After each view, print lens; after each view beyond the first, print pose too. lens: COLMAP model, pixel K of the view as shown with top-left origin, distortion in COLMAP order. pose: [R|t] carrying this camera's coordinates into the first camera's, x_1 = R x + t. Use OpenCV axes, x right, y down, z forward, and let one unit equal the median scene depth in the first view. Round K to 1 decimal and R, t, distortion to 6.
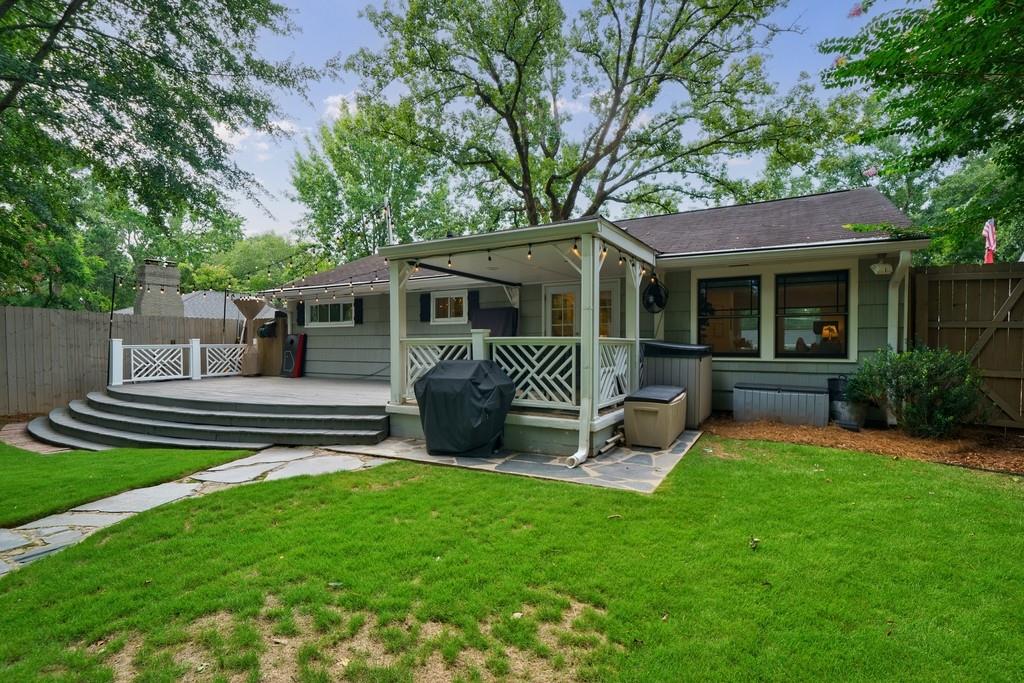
lens RADIAL K [[482.5, 0, 504.0], [0, 482.5, 346.4], [0, 0, 1]] dist [0.012812, 0.000217]
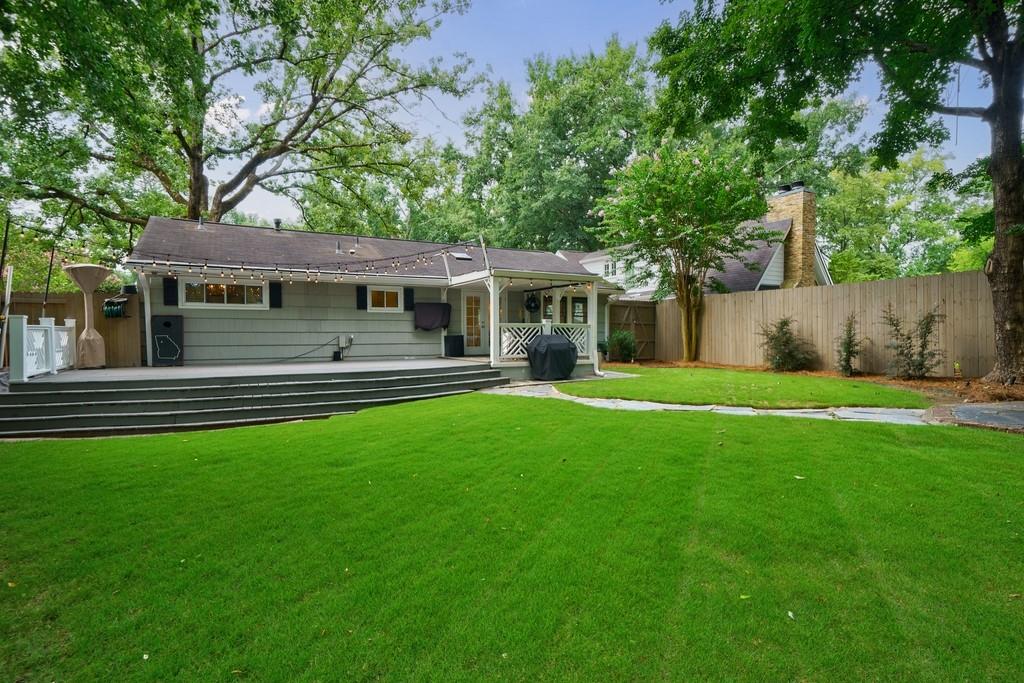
lens RADIAL K [[525.4, 0, 508.5], [0, 525.4, 353.0], [0, 0, 1]] dist [0.016740, 0.000551]
pose [[0.521308, -0.029235, 0.852868, -1.113653], [0.006974, 0.999526, 0.029999, 0.020788], [-0.853340, -0.009690, 0.521264, 0.005332]]
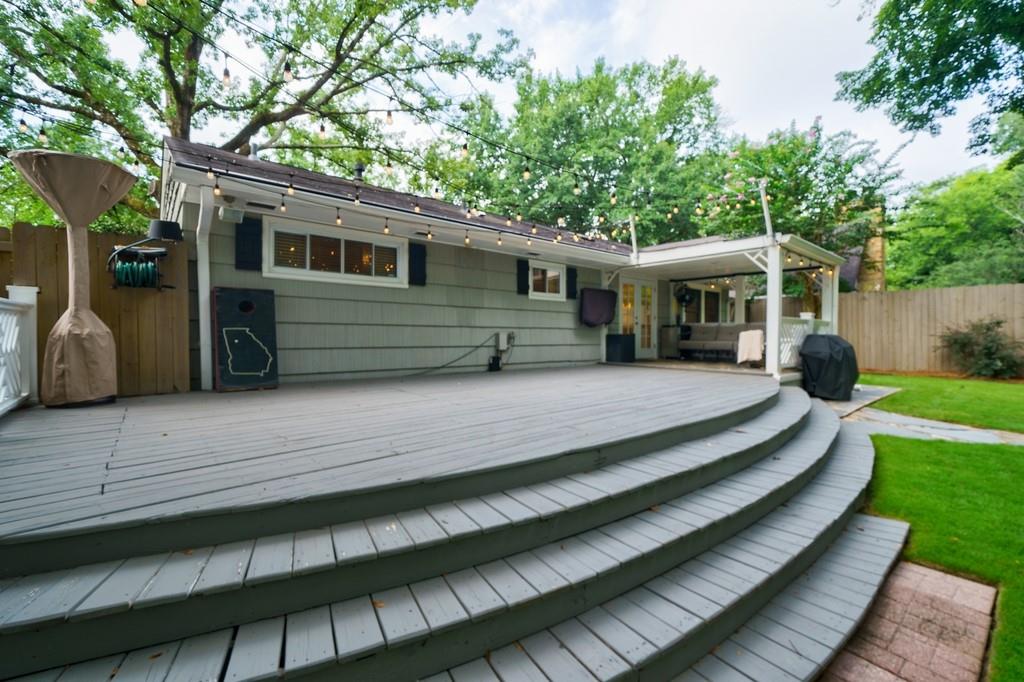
lens RADIAL K [[430.0, 0, 512.0], [0, 430.0, 341.0], [0, 0, 1]] dist [0.000483, 0.000145]
pose [[0.332179, -0.010668, 0.943156, -0.870681], [-0.003317, 0.999917, 0.012478, 0.019138], [-0.943210, -0.007273, 0.332116, 0.790436]]
